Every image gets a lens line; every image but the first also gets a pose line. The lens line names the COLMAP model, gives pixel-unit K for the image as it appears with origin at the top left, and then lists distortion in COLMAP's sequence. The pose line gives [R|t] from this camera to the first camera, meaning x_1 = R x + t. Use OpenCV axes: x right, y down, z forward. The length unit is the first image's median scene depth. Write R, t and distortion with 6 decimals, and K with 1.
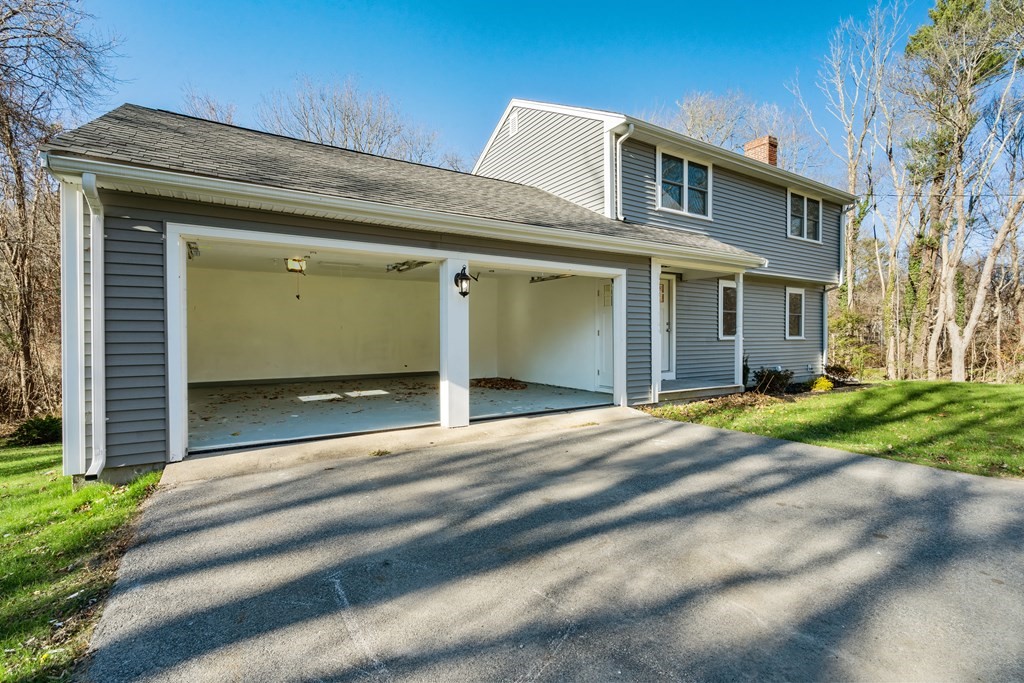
lens RADIAL K [[465.2, 0, 512.3], [0, 465.2, 338.3], [0, 0, 1]] dist [-0.001194, 0.000372]
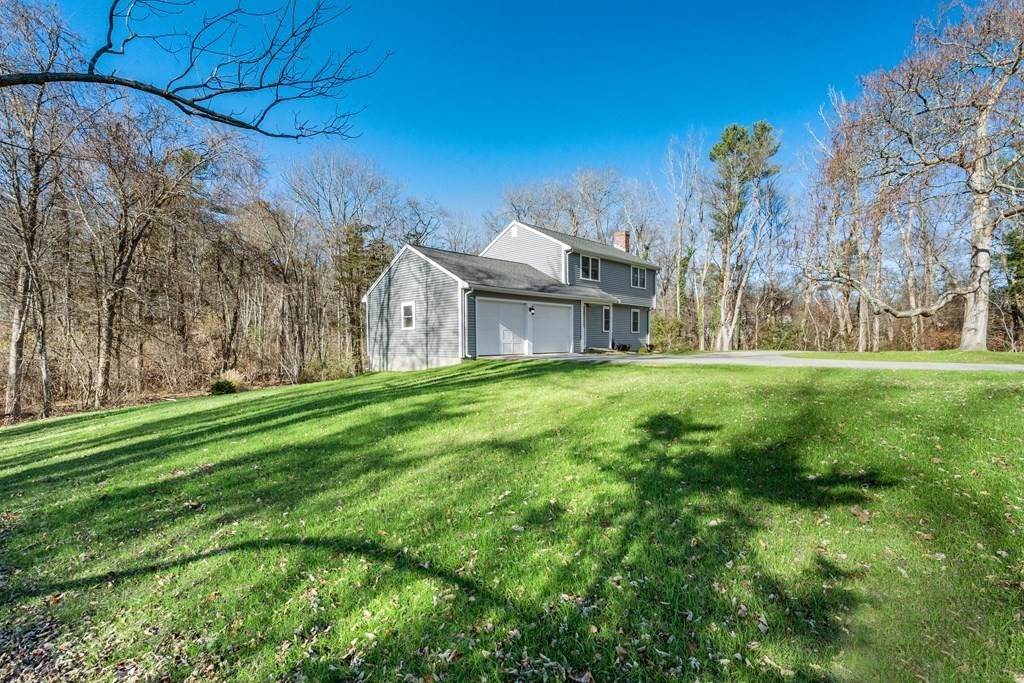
lens RADIAL K [[479.9, 0, 513.3], [0, 479.9, 337.2], [0, 0, 1]] dist [-0.000273, 0.000869]
pose [[0.970461, 0.003800, 0.241227, -0.582681], [-0.000788, 0.999921, -0.012583, 0.062286], [-0.241255, 0.012022, 0.970387, -1.249006]]
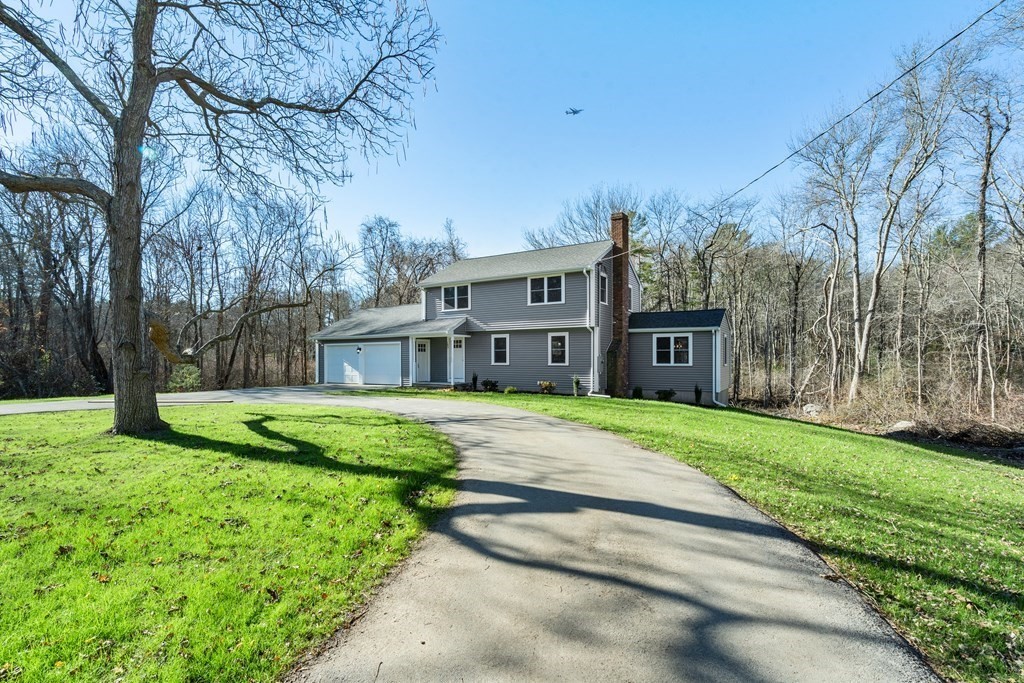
lens RADIAL K [[474.1, 0, 516.3], [0, 474.1, 347.3], [0, 0, 1]] dist [-0.002094, 0.000451]
pose [[0.446413, -0.012589, -0.894739, 2.379292], [0.000169, 0.999902, -0.013984, -0.046205], [0.894827, 0.006091, 0.446371, 0.201481]]
